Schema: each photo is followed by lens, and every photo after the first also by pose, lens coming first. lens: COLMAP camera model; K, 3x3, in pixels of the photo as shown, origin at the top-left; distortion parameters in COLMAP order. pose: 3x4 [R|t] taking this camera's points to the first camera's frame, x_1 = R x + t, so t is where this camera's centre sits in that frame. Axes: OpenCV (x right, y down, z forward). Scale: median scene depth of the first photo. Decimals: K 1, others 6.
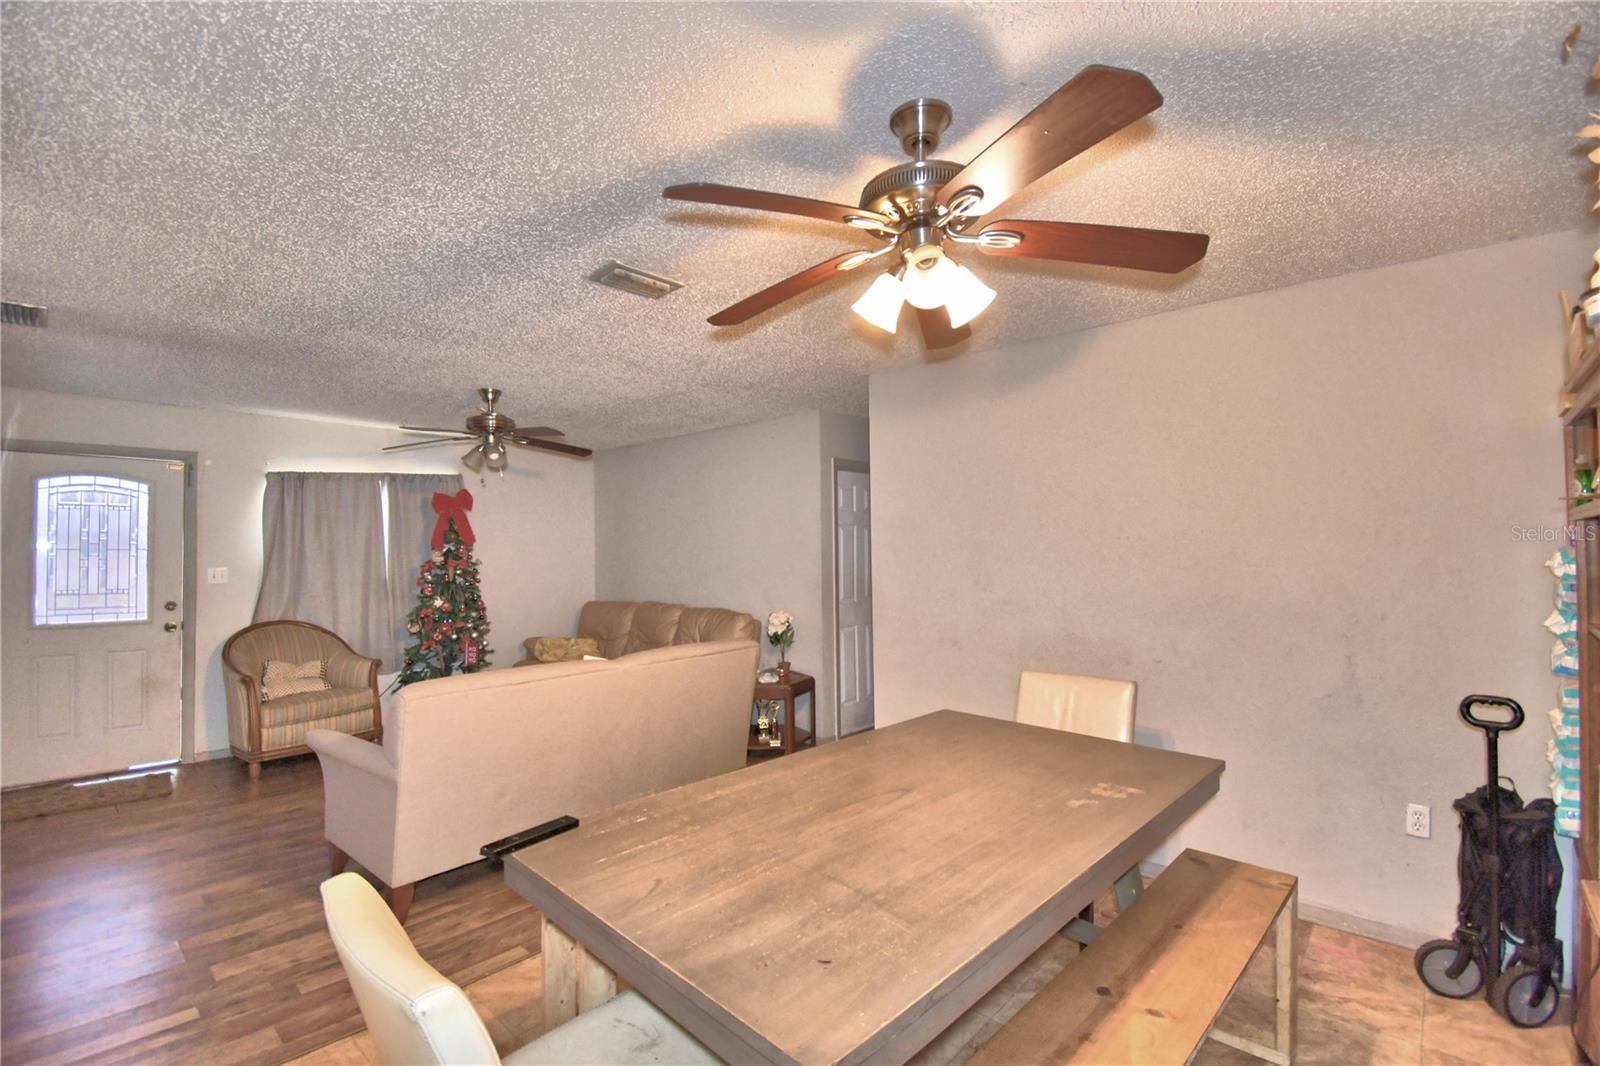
lens RADIAL K [[705.0, 0, 793.9], [0, 705.0, 530.5], [0, 0, 1]] dist [0.003374, -0.012362]
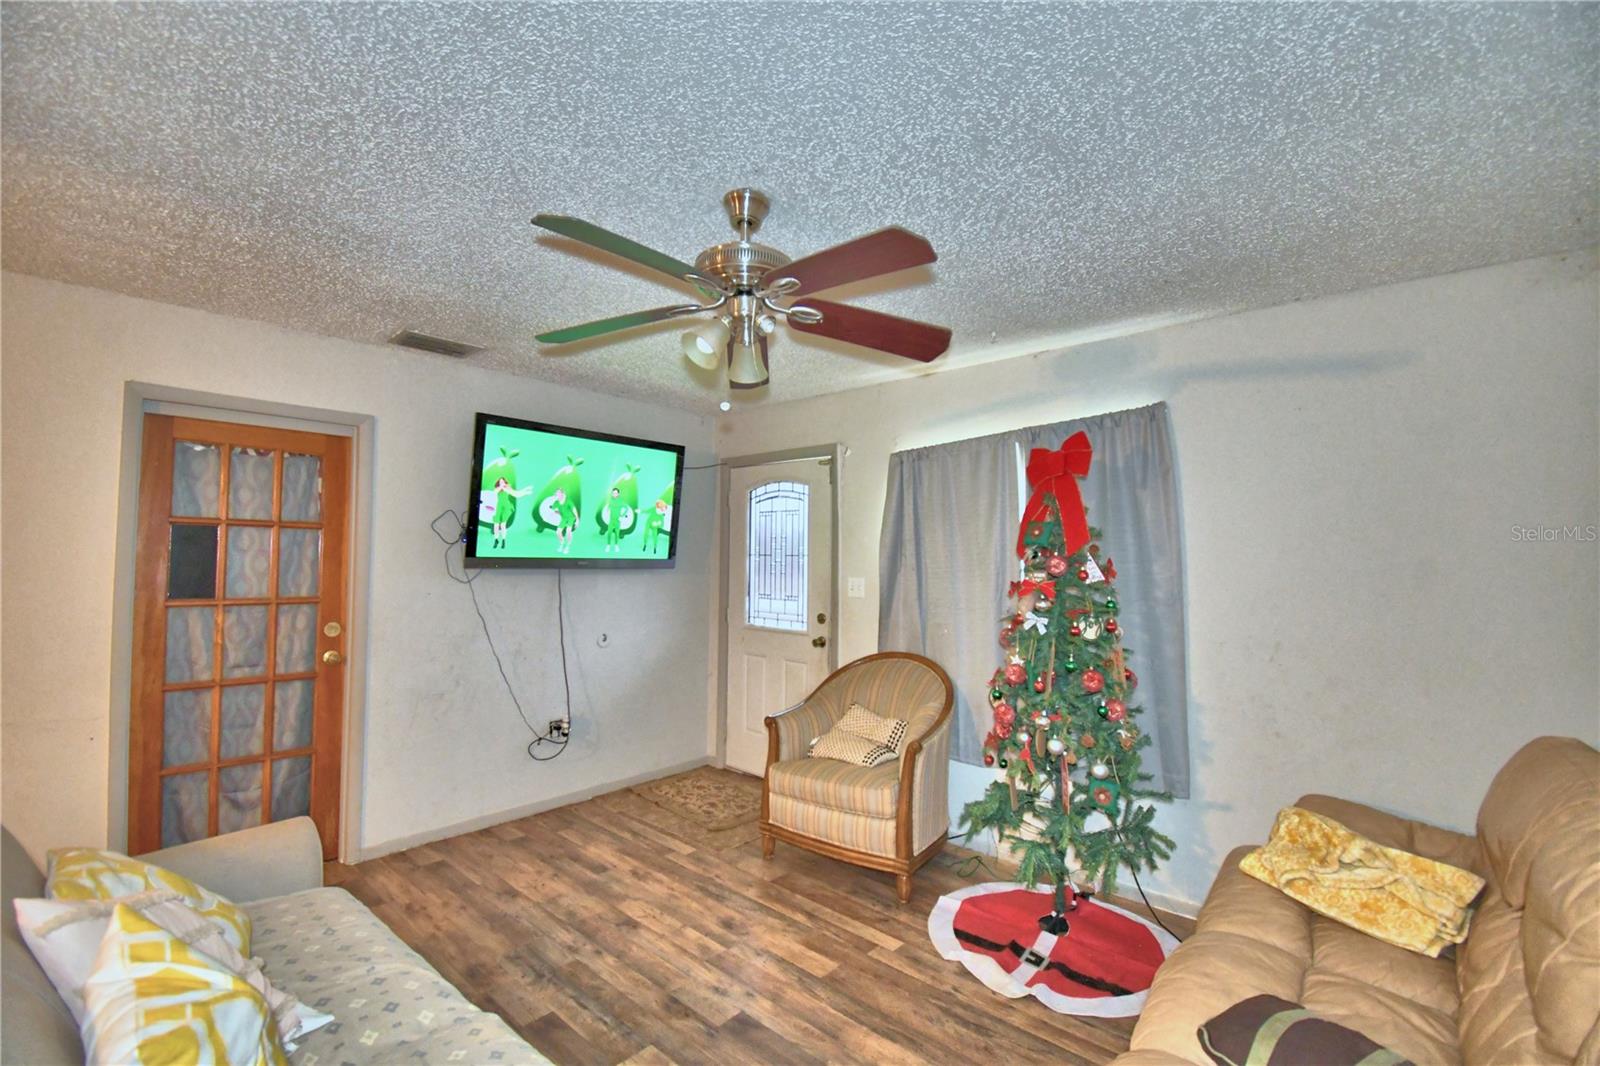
lens RADIAL K [[705.0, 0, 792.1], [0, 705.0, 531.3], [0, 0, 1]] dist [0.003374, -0.012362]
pose [[0.007373, -0.031877, -0.999465, 0.007436], [0.020778, 0.999281, -0.031717, 0.023137], [0.999757, -0.020533, 0.008030, 0.920012]]
